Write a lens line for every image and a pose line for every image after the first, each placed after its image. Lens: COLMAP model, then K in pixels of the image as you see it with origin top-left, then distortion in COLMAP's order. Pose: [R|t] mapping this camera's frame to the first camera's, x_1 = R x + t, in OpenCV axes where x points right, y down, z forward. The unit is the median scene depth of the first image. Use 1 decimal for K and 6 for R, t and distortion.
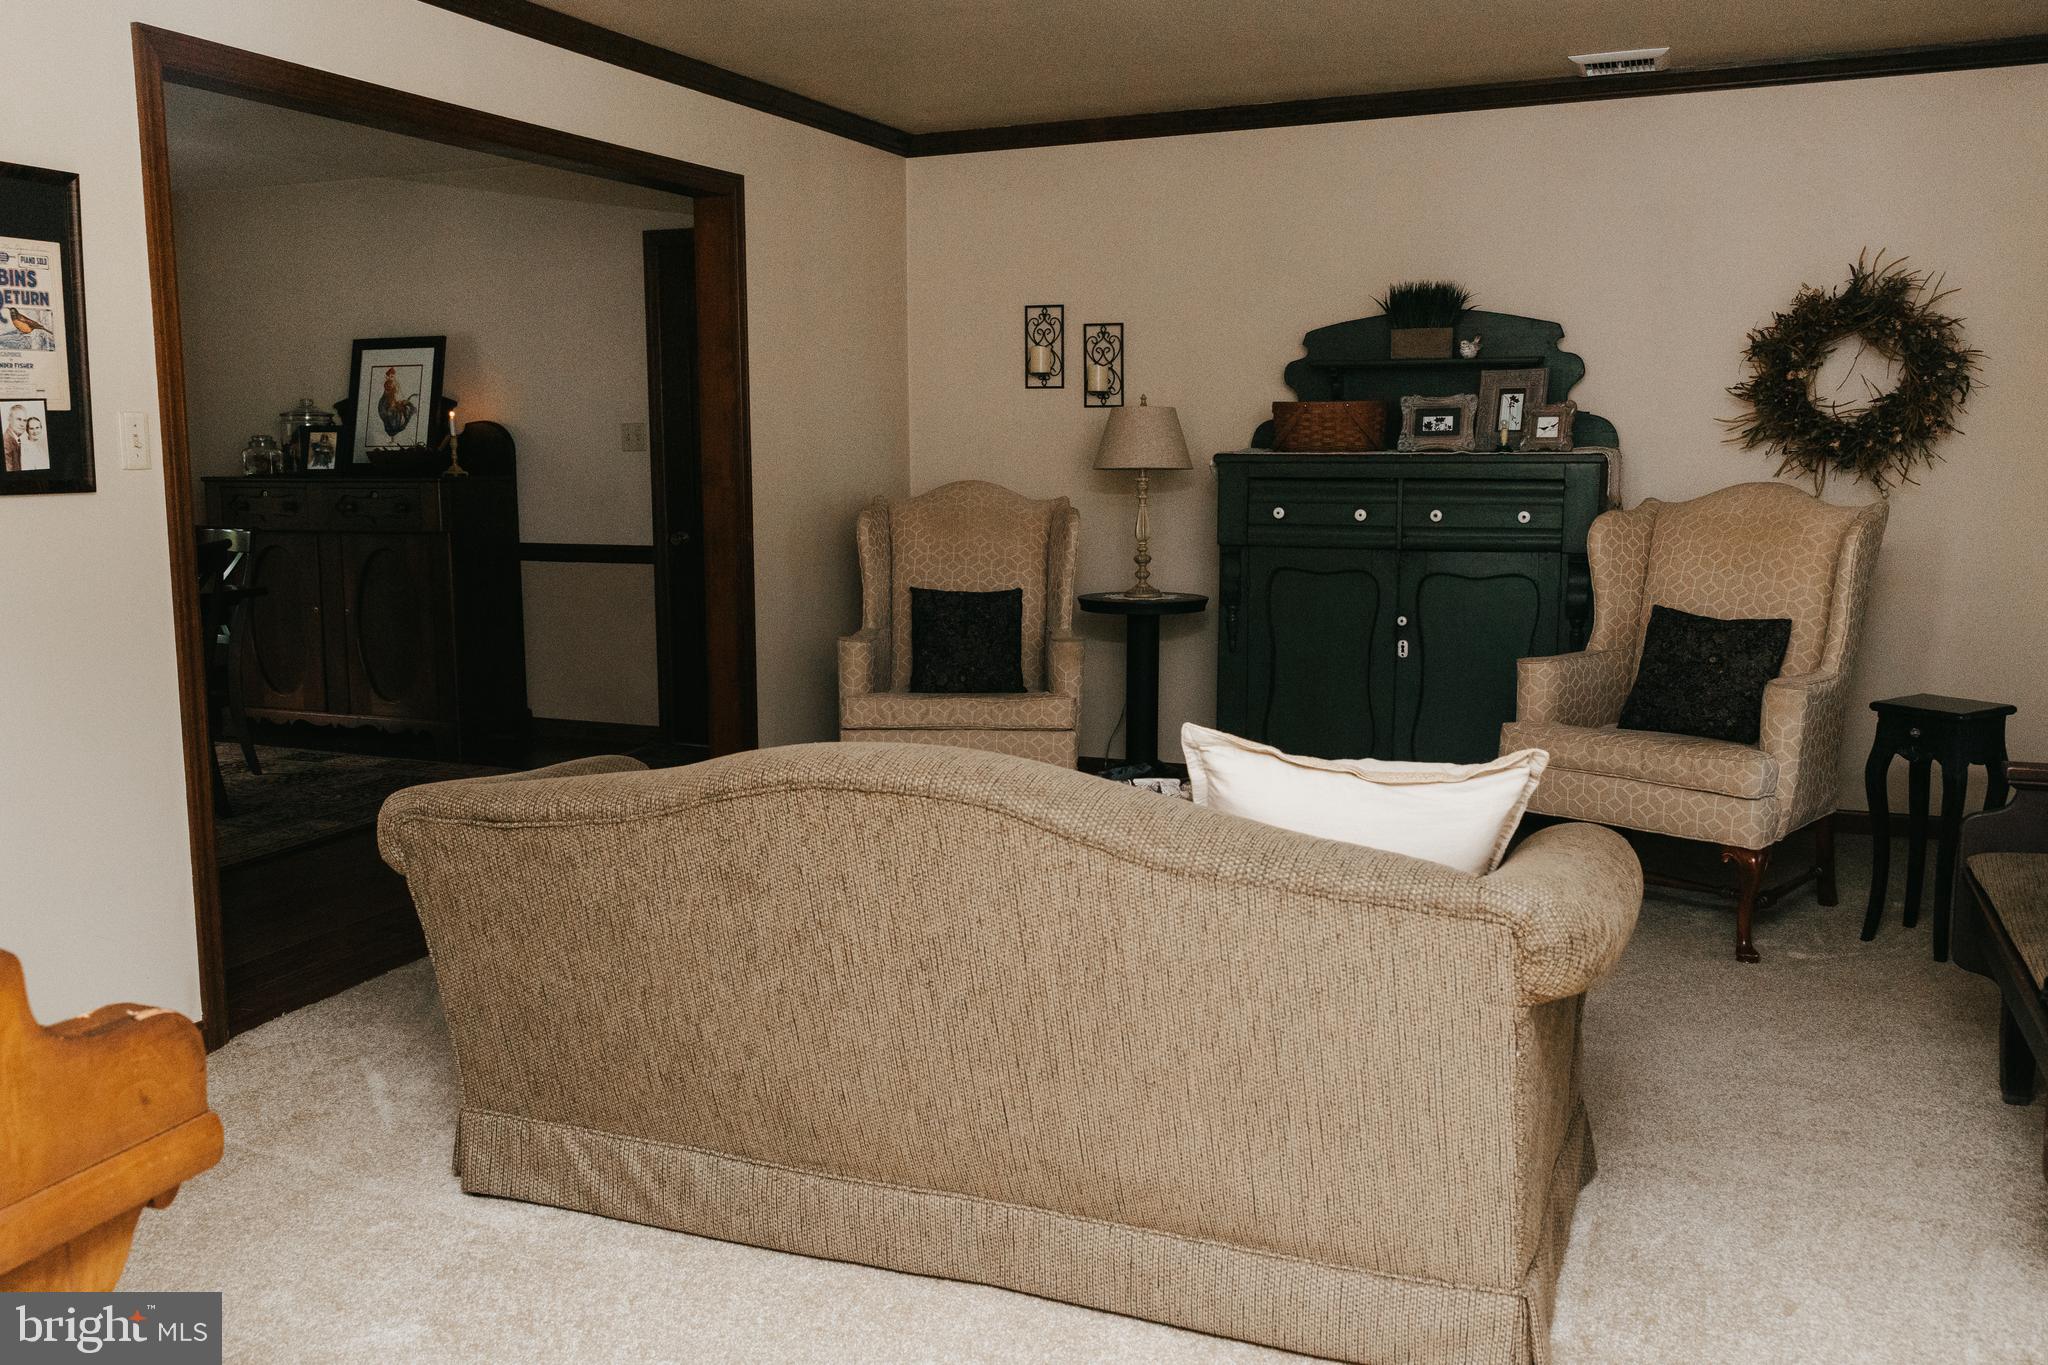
lens RADIAL K [[1687.3, 0, 1024.0], [0, 1687.3, 682.5], [0, 0, 1]] dist [0.003754, -0.000873]
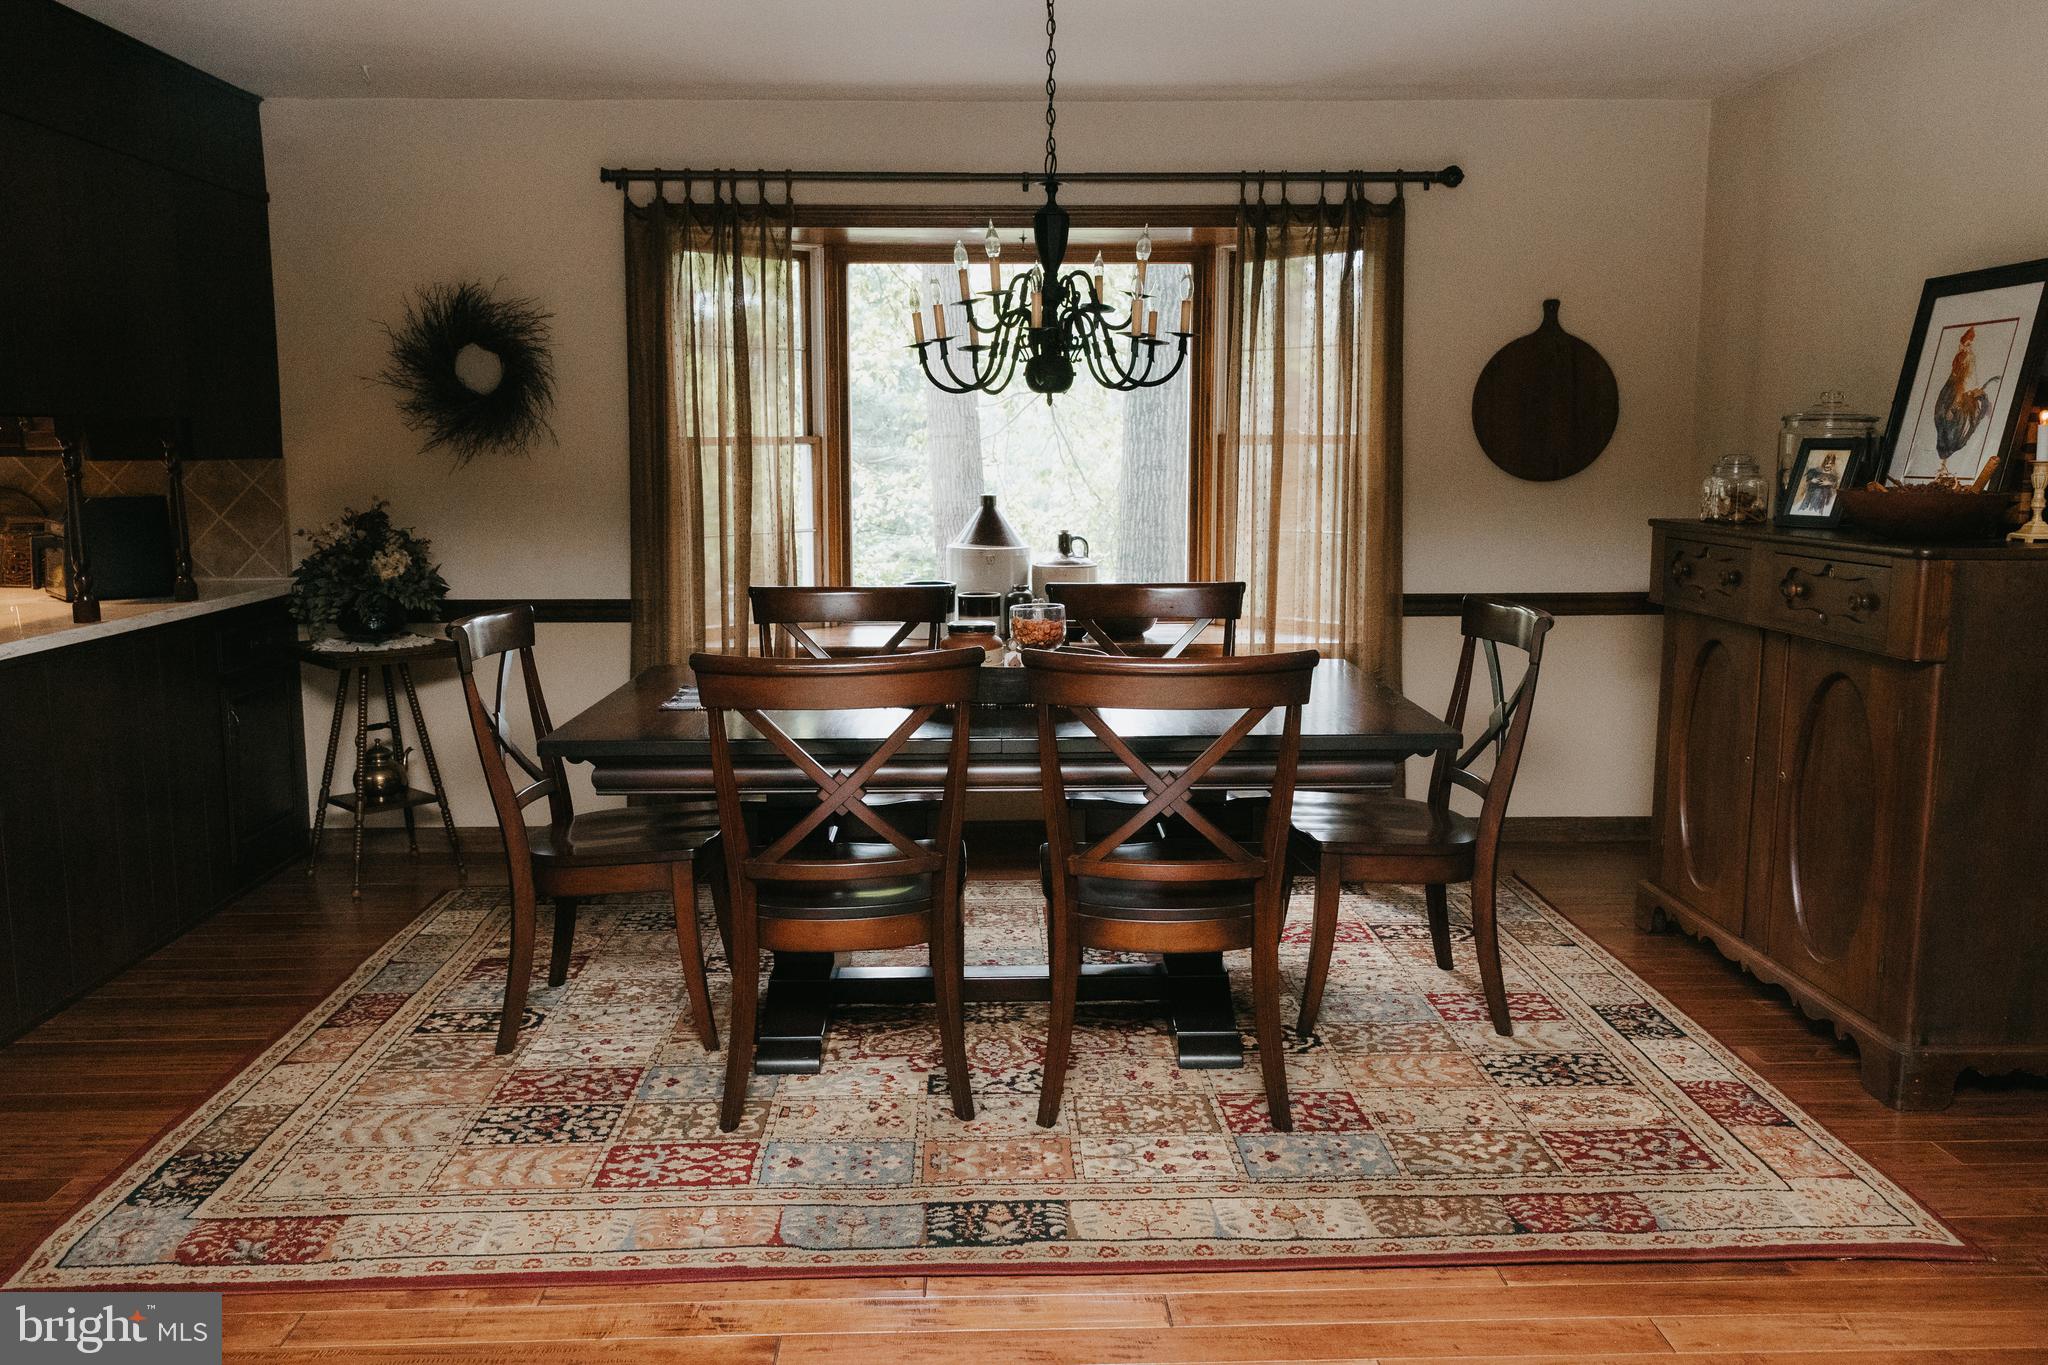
lens RADIAL K [[1687.3, 0, 1024.0], [0, 1687.3, 682.5], [0, 0, 1]] dist [0.003754, -0.000873]
pose [[0.422647, 0.138337, -0.895674, -0.014920], [-0.133935, 0.986964, 0.089236, -0.085850], [0.896343, 0.082247, 0.435665, 0.520650]]
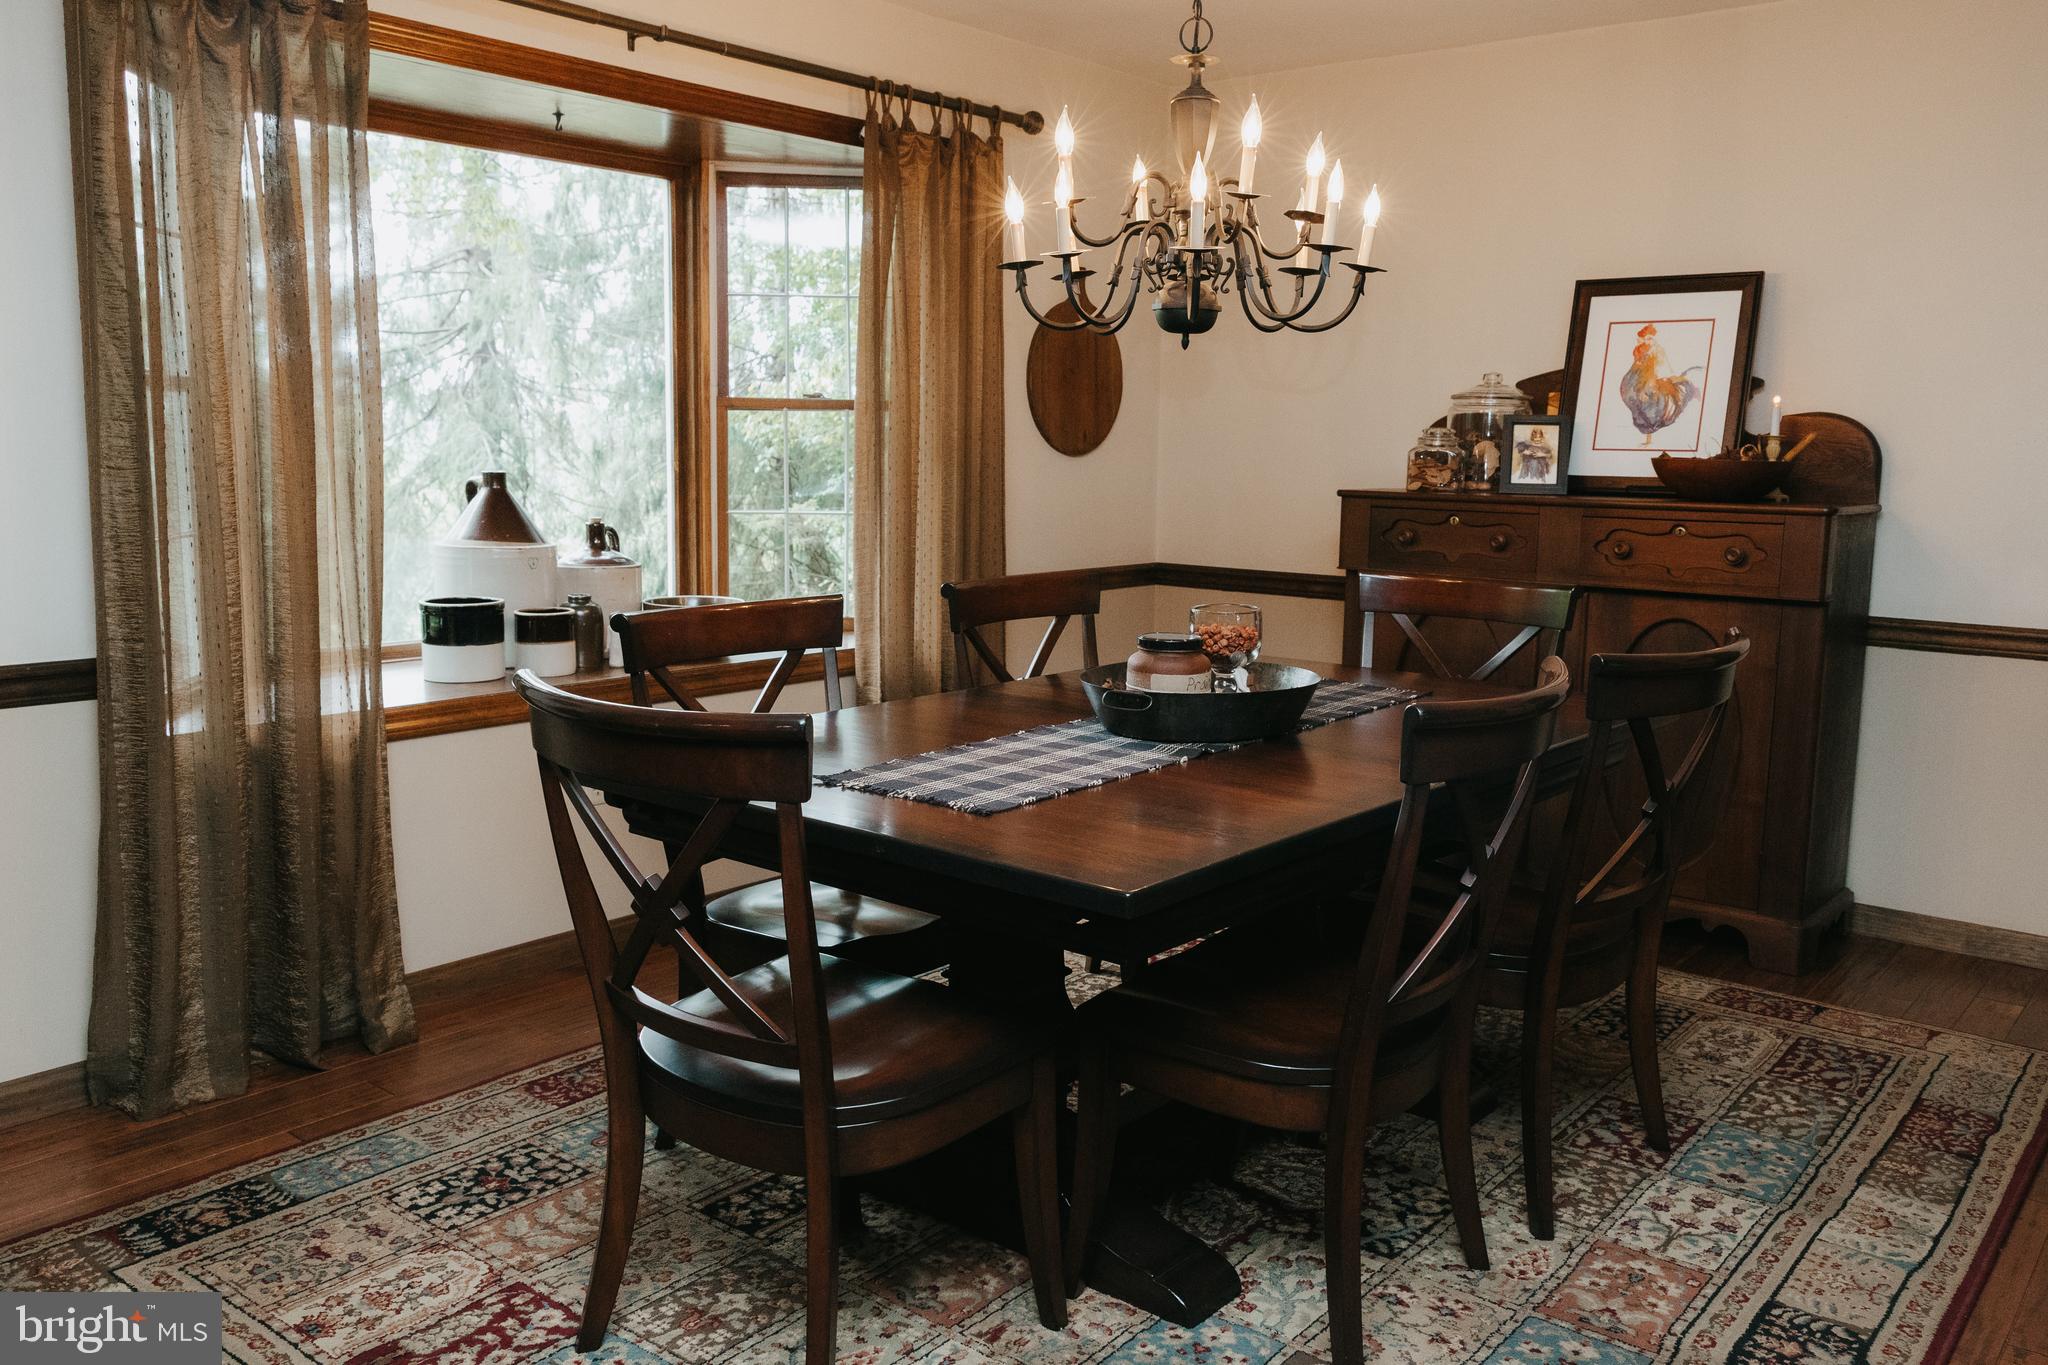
lens RADIAL K [[1663.1, 0, 1024.0], [0, 1663.1, 682.5], [0, 0, 1]] dist [-0.002390, 0.000861]
pose [[0.964904, 0.064363, -0.254593, -0.434605], [-0.064181, 0.997897, 0.009031, -0.045138], [0.254639, 0.007626, 0.967006, 0.348735]]
